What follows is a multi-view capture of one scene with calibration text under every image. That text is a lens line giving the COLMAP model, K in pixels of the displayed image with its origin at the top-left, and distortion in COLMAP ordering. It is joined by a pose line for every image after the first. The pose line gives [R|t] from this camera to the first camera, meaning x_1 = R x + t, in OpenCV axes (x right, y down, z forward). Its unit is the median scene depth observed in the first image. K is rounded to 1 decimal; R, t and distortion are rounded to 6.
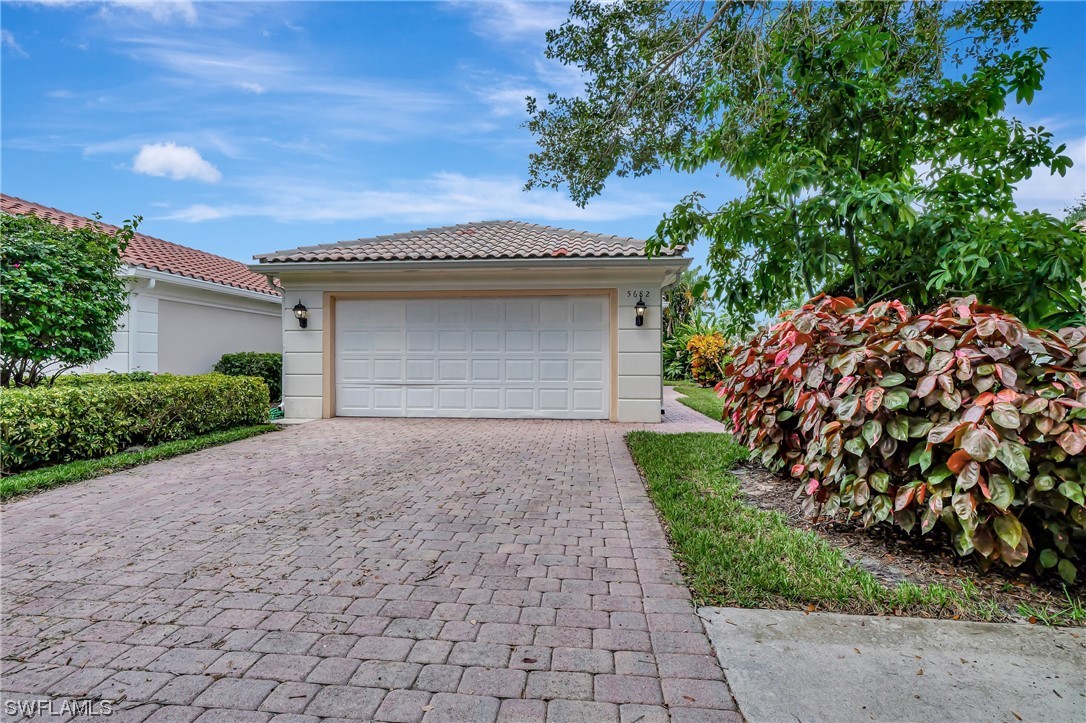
lens RADIAL K [[534.2, 0, 538.7], [0, 534.2, 361.0], [0, 0, 1]] dist [-0.001775, 0.000032]
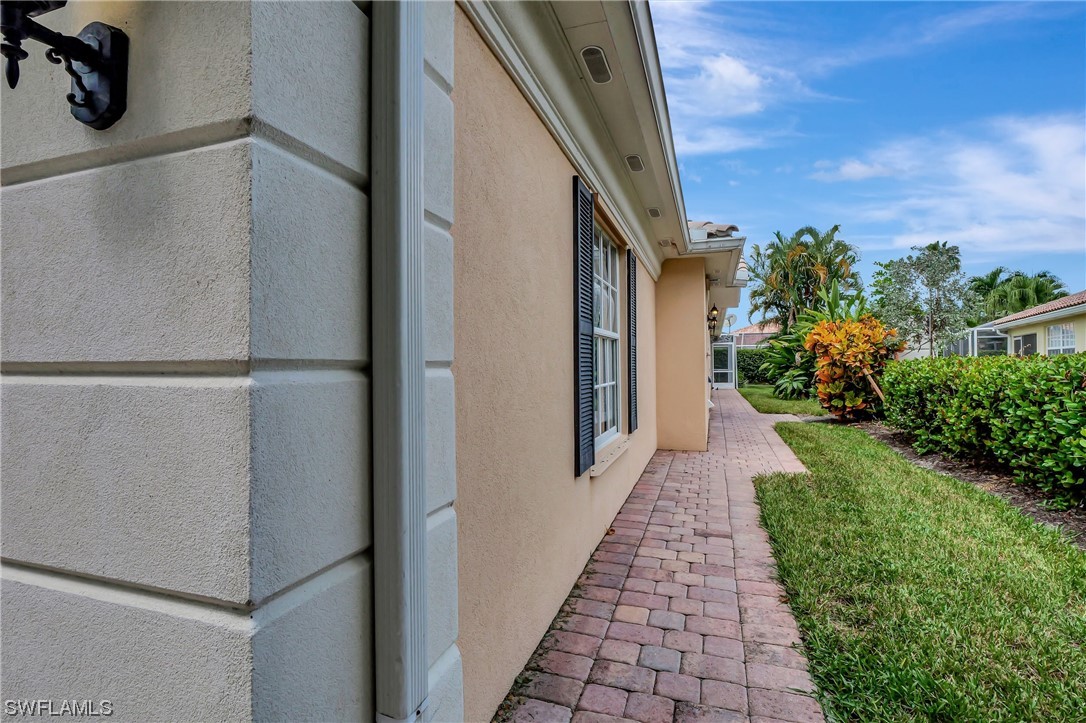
lens RADIAL K [[534.2, 0, 545.3], [0, 534.2, 360.6], [0, 0, 1]] dist [-0.001775, 0.000032]
pose [[0.976578, -0.009726, -0.214942, 0.108388], [0.008055, 0.999930, -0.008649, -0.005980], [0.215011, 0.006715, 0.976589, 0.333431]]
